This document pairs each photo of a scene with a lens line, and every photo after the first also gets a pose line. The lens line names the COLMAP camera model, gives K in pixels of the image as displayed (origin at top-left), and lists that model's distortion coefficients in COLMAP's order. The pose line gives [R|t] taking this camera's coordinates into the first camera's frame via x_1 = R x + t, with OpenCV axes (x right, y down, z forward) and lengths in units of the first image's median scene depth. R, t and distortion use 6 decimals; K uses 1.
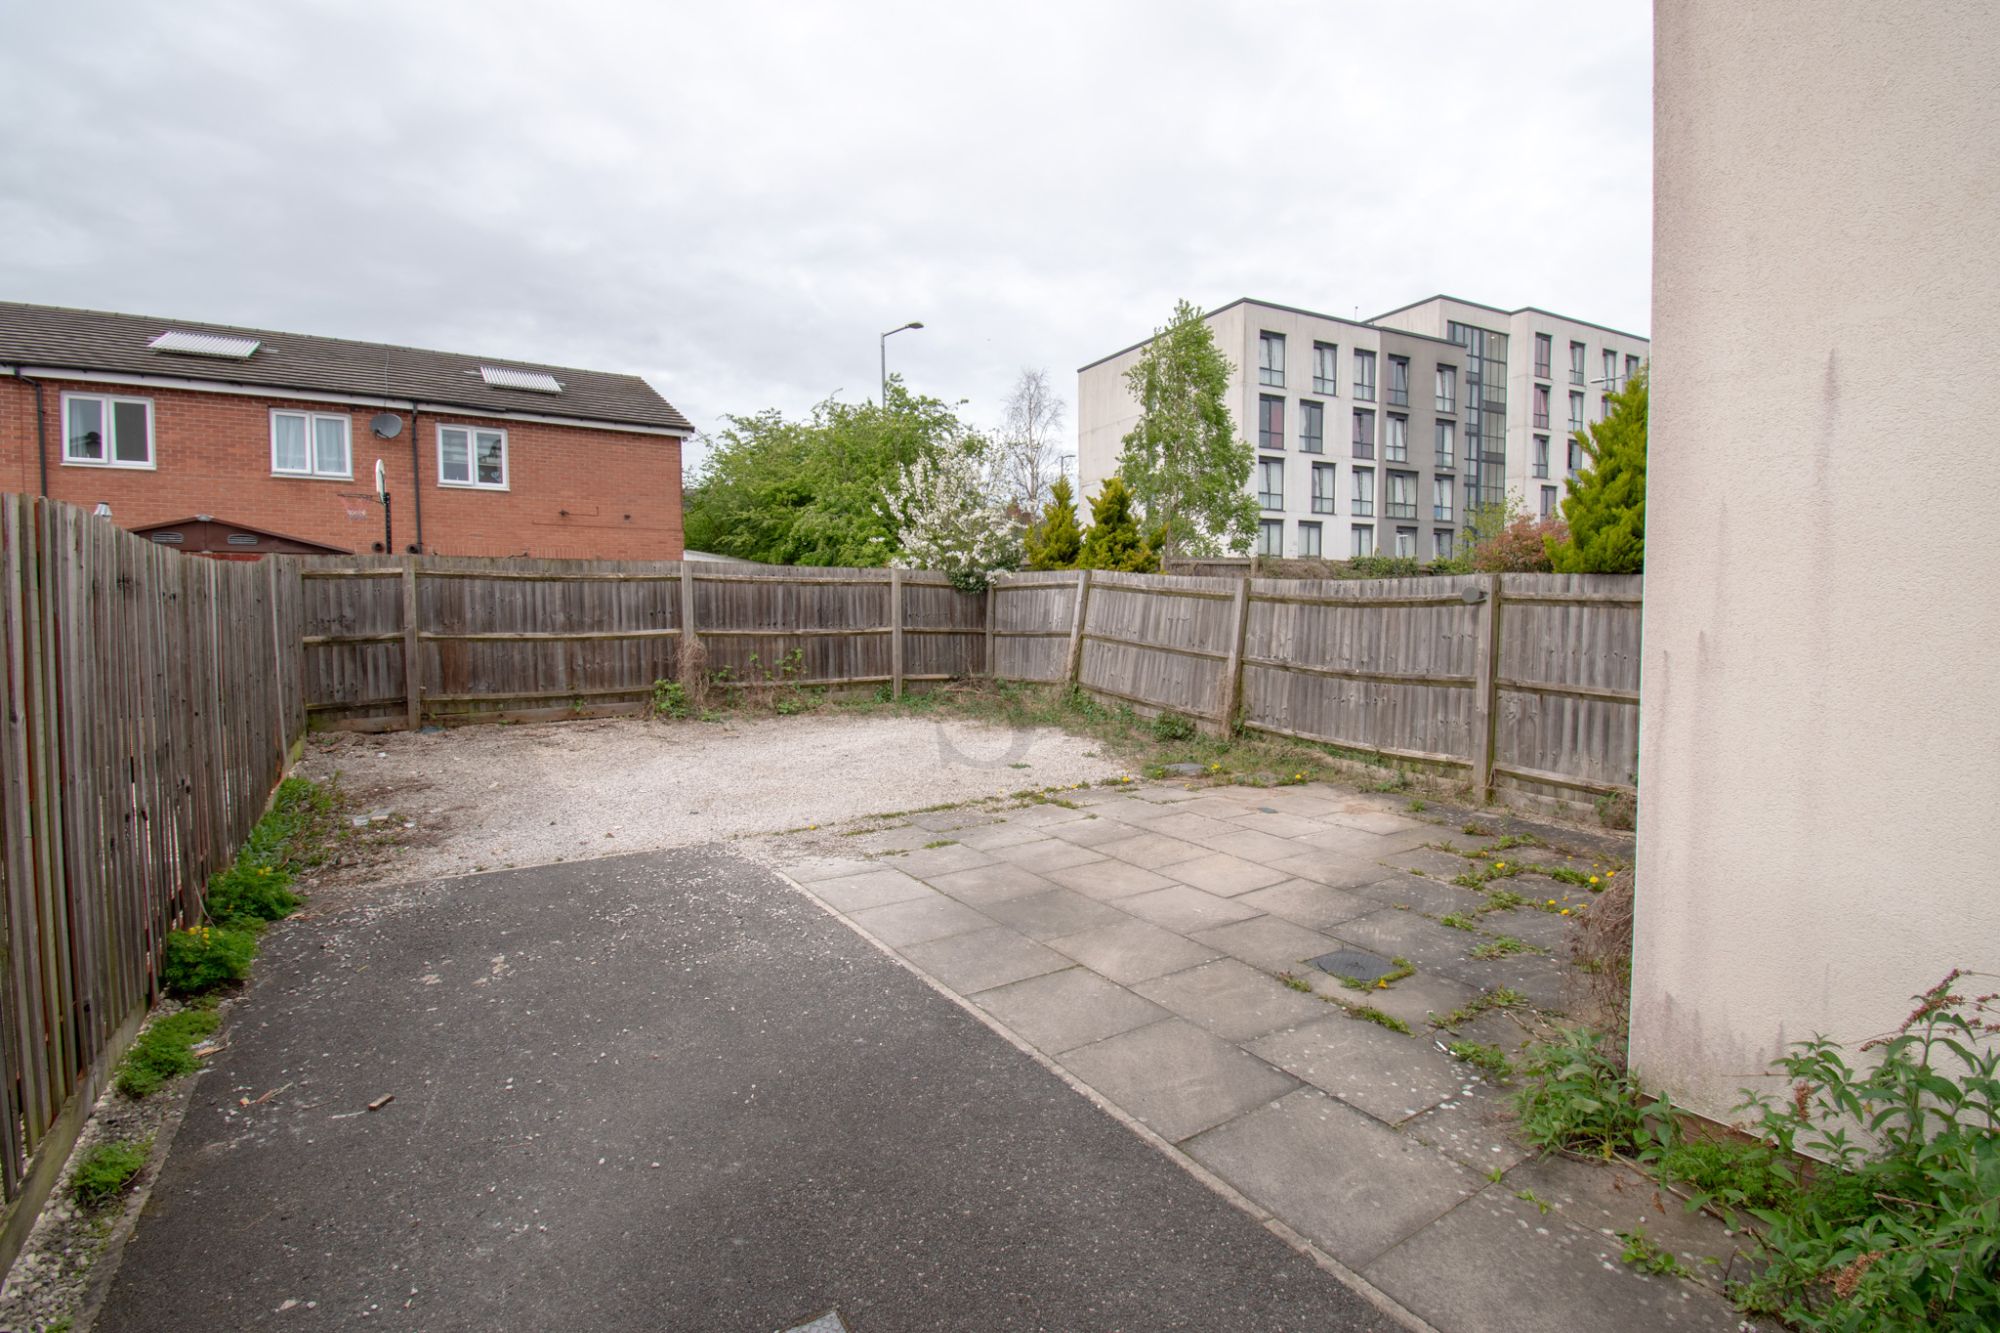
lens RADIAL K [[905.3, 0, 1010.8], [0, 905.3, 663.5], [0, 0, 1]] dist [0.015899, -0.024178]
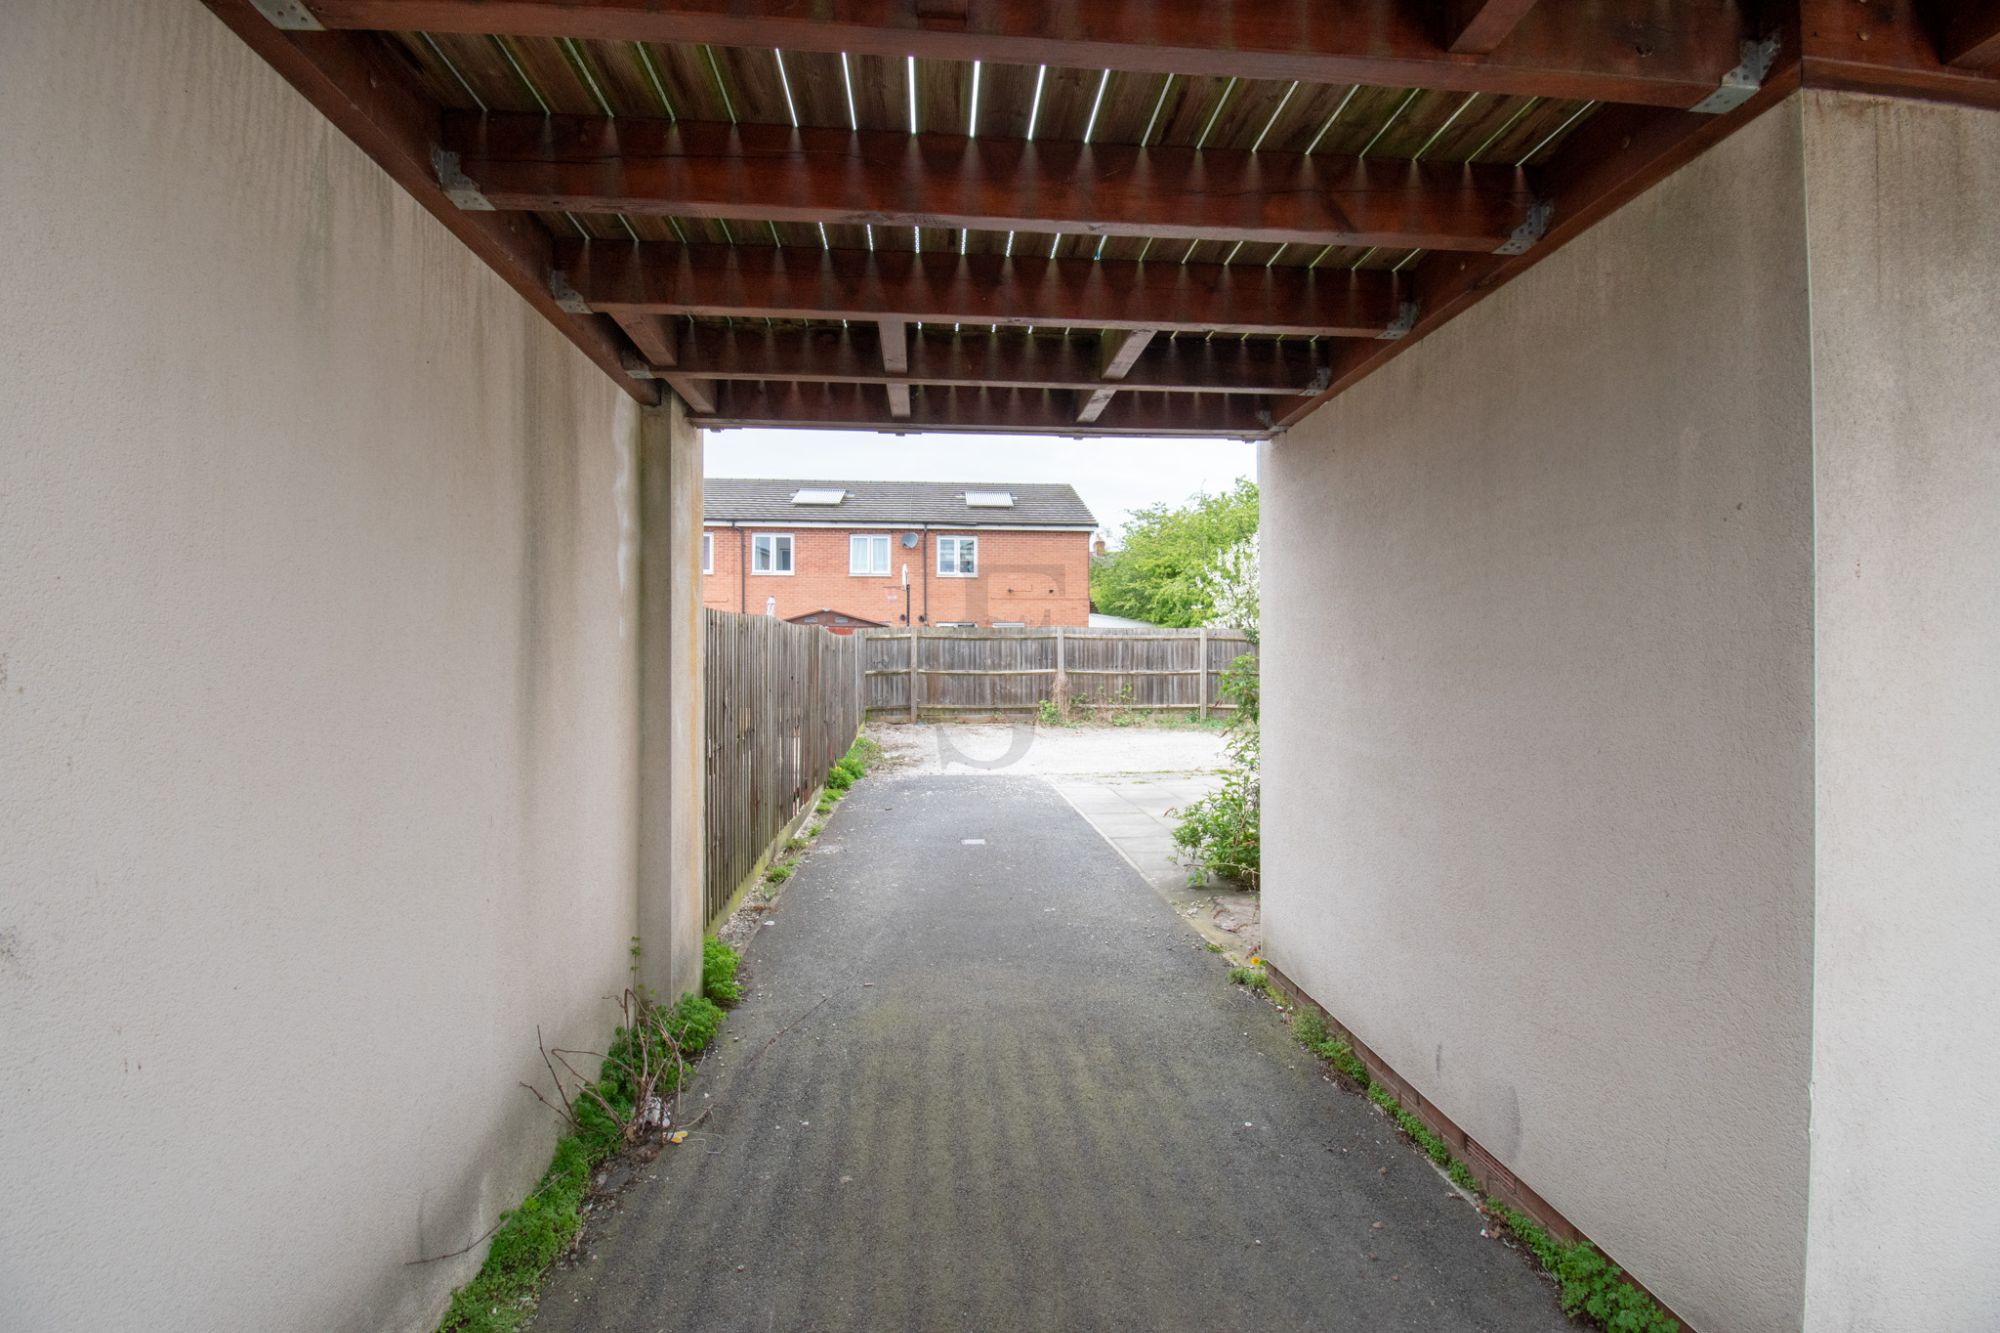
lens RADIAL K [[905.3, 0, 1010.8], [0, 905.3, 663.5], [0, 0, 1]] dist [0.015899, -0.024178]
pose [[0.881095, 0.004646, -0.472917, 0.277828], [-0.029966, 0.998491, -0.046020, 0.024046], [0.471989, 0.054719, 0.879905, -0.381547]]
